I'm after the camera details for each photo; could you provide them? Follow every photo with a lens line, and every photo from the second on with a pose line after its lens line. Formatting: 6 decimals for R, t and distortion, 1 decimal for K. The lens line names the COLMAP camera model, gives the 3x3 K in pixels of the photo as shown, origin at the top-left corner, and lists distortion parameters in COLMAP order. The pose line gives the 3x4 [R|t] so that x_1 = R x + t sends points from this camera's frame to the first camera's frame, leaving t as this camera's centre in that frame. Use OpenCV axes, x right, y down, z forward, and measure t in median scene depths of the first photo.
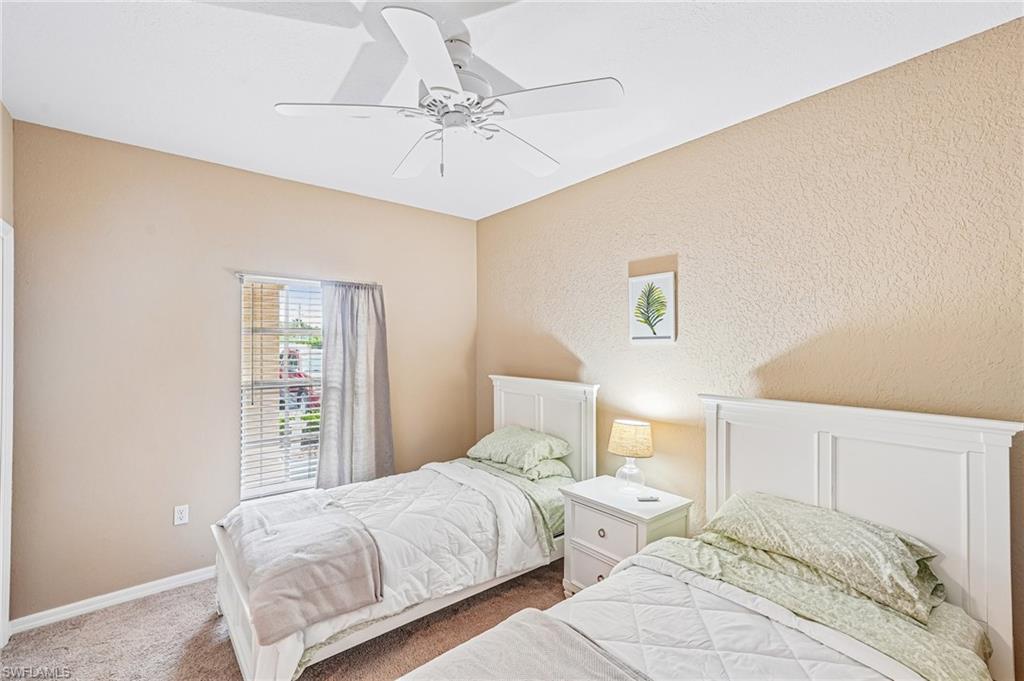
lens RADIAL K [[448.1, 0, 512.0], [0, 448.1, 340.5], [0, 0, 1]] dist [-0.013130, 0.008622]
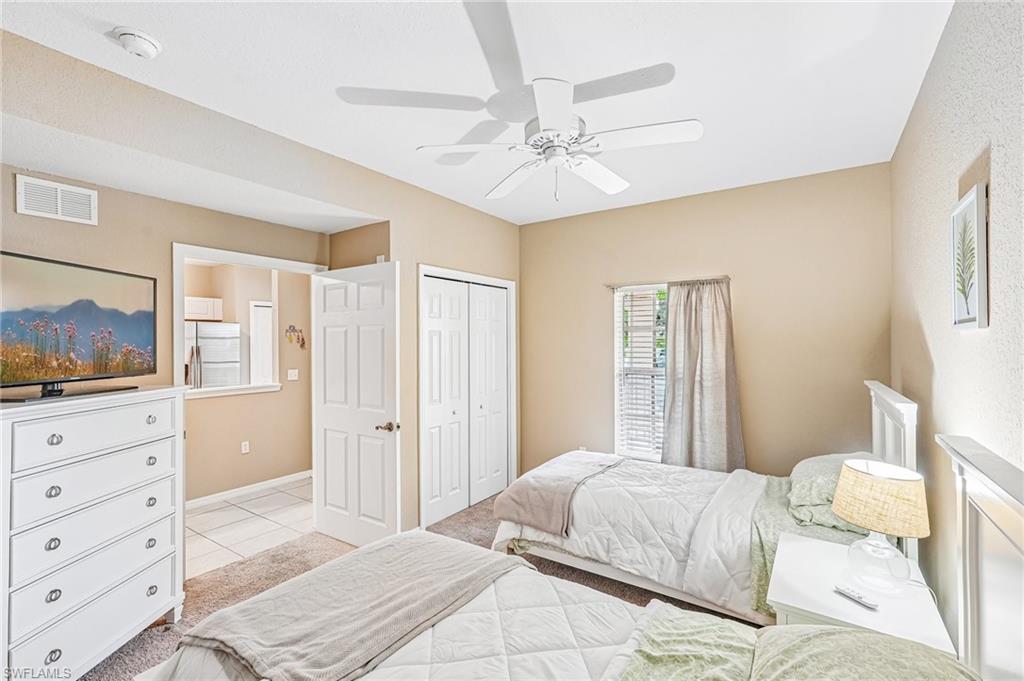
lens RADIAL K [[448.1, 0, 512.0], [0, 448.1, 340.5], [0, 0, 1]] dist [-0.013130, 0.008622]
pose [[0.287086, -0.000969, -0.957904, 0.724921], [0.010315, 0.999945, 0.002080, 0.008087], [0.957849, -0.010478, 0.287080, 0.392041]]
